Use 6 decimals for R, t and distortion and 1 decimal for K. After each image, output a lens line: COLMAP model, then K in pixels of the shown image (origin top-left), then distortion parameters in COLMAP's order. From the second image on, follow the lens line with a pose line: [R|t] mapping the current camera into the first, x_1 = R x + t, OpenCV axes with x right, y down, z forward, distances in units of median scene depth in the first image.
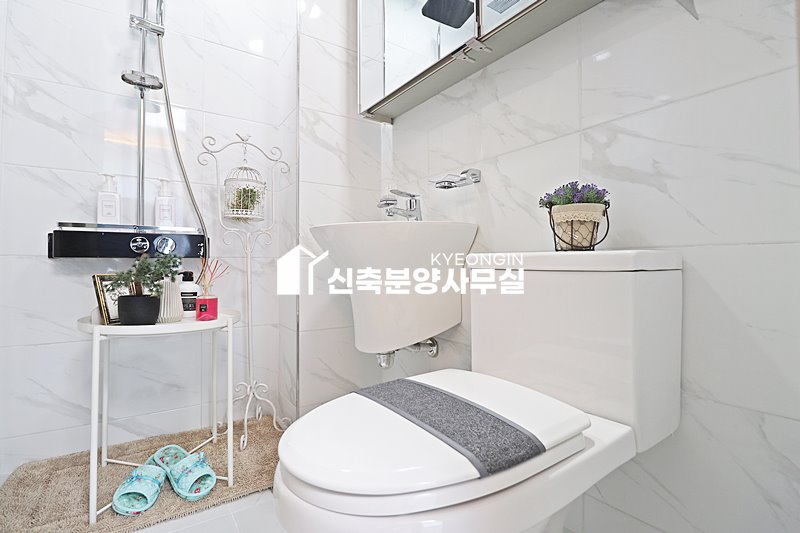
lens RADIAL K [[366.8, 0, 401.6], [0, 366.8, 269.6], [0, 0, 1]] dist [-0.018165, -0.001364]
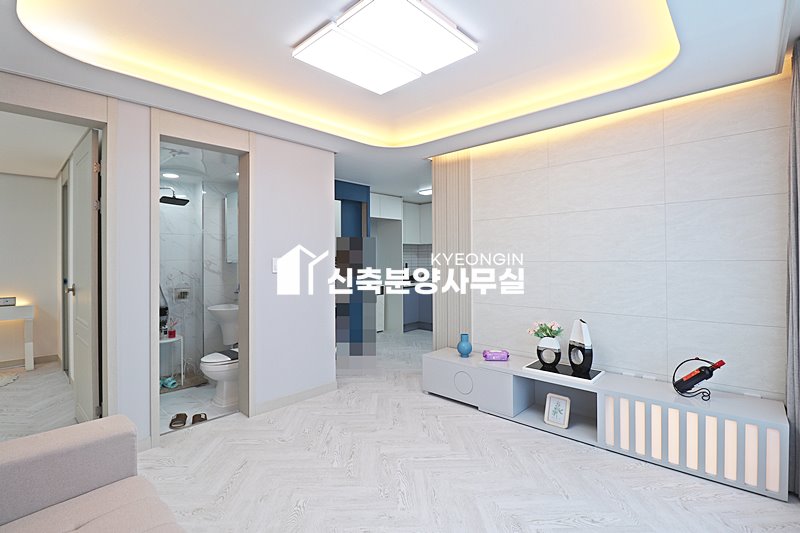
lens RADIAL K [[366.8, 0, 402.4], [0, 366.8, 262.2], [0, 0, 1]] dist [-0.018165, -0.001364]
pose [[0.974843, 0.002380, 0.222880, 0.589909], [-0.005724, 0.999881, 0.014355, -0.475959], [-0.222819, -0.015270, 0.974740, -2.084028]]
